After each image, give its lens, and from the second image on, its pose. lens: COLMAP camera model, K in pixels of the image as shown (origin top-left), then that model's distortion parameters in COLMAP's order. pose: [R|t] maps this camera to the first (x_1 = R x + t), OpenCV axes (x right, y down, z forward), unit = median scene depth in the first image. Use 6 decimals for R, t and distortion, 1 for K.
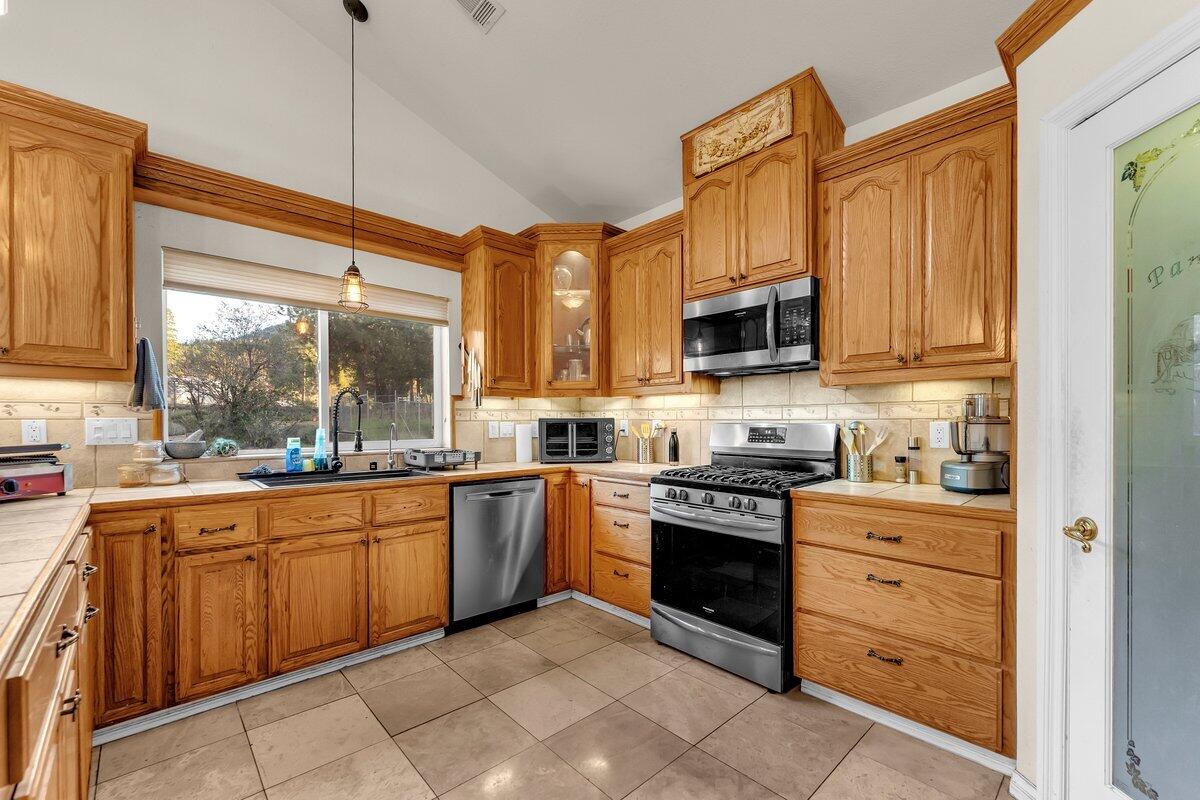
lens RADIAL K [[490.7, 0, 585.5], [0, 490.7, 425.4], [0, 0, 1]] dist [-0.003836, 0.000282]
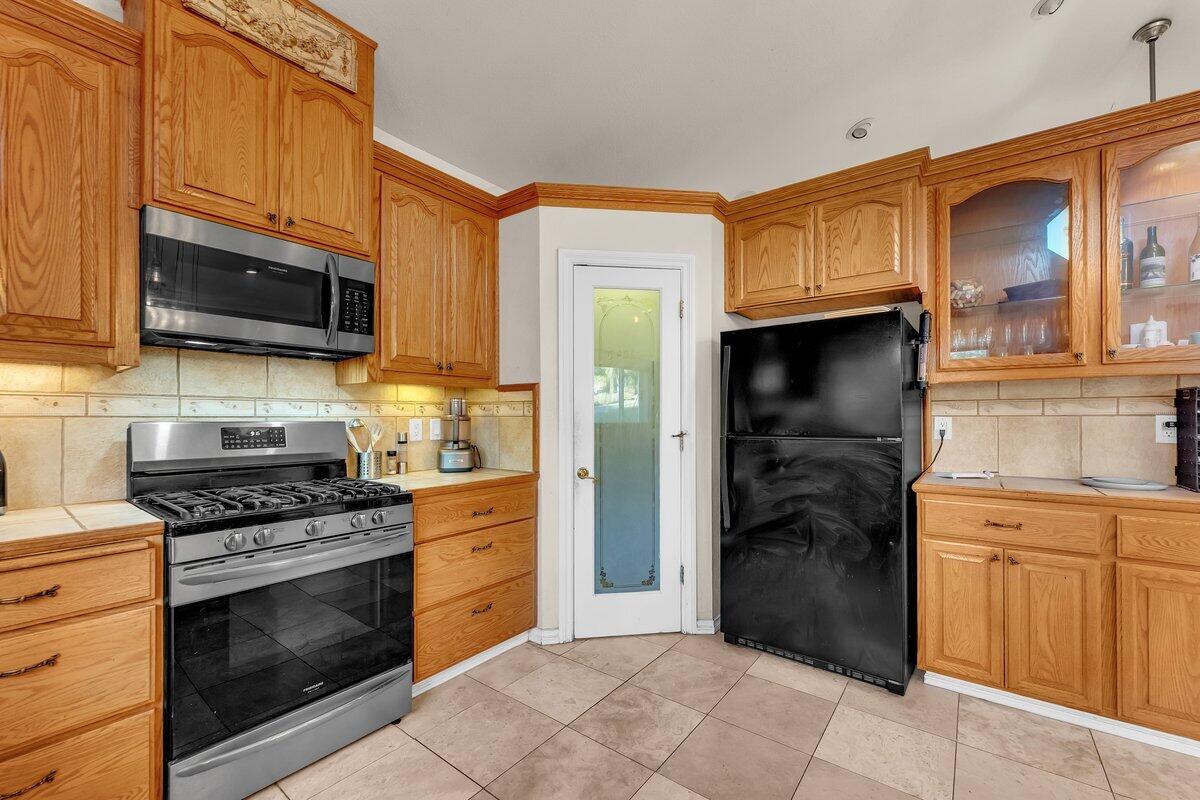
lens RADIAL K [[490.7, 0, 614.7], [0, 490.7, 415.6], [0, 0, 1]] dist [-0.003836, 0.000282]
pose [[-0.198887, 0.006600, 0.980000, -0.533502], [0.010943, 0.999930, -0.004514, -0.004933], [-0.979961, 0.009827, -0.198945, 0.726041]]
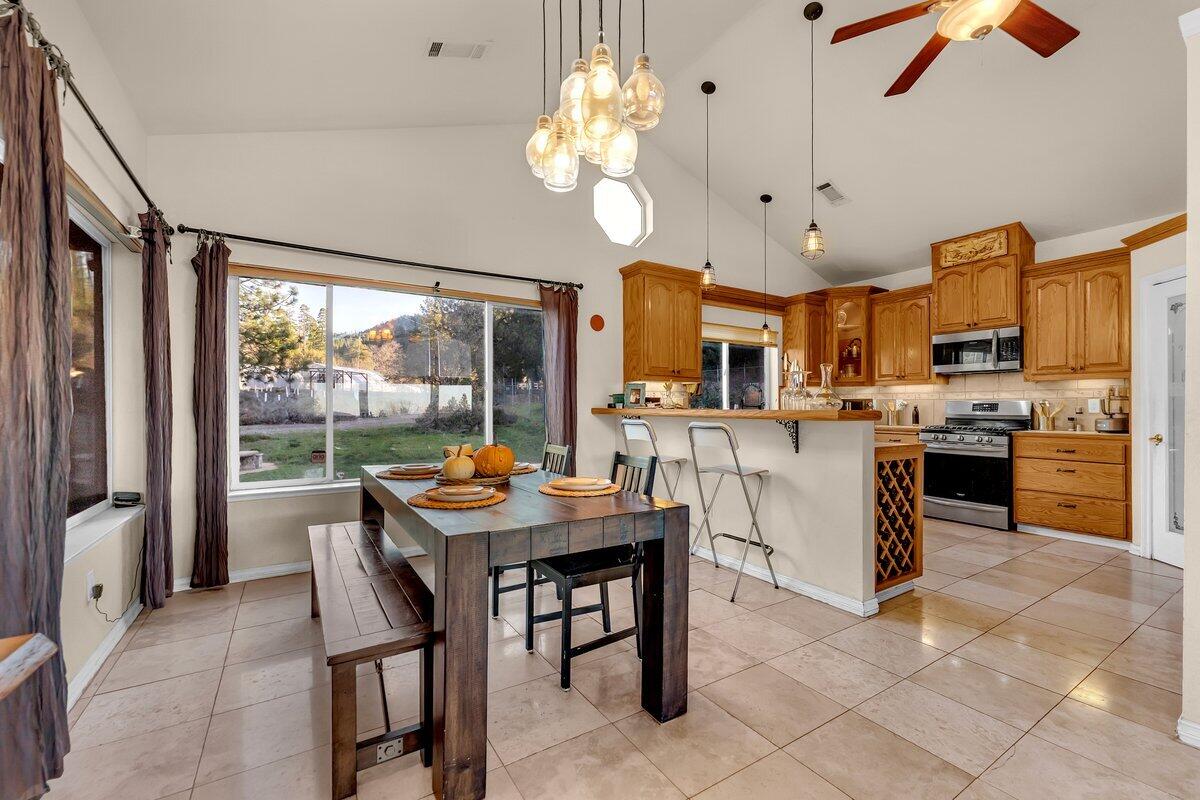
lens RADIAL K [[490.7, 0, 597.6], [0, 490.7, 406.8], [0, 0, 1]] dist [-0.003836, 0.000282]
pose [[0.987126, 0.000537, -0.159943, -0.895276], [-0.001400, 0.999985, -0.005283, 0.034488], [0.159938, 0.005439, 0.987112, -1.208756]]
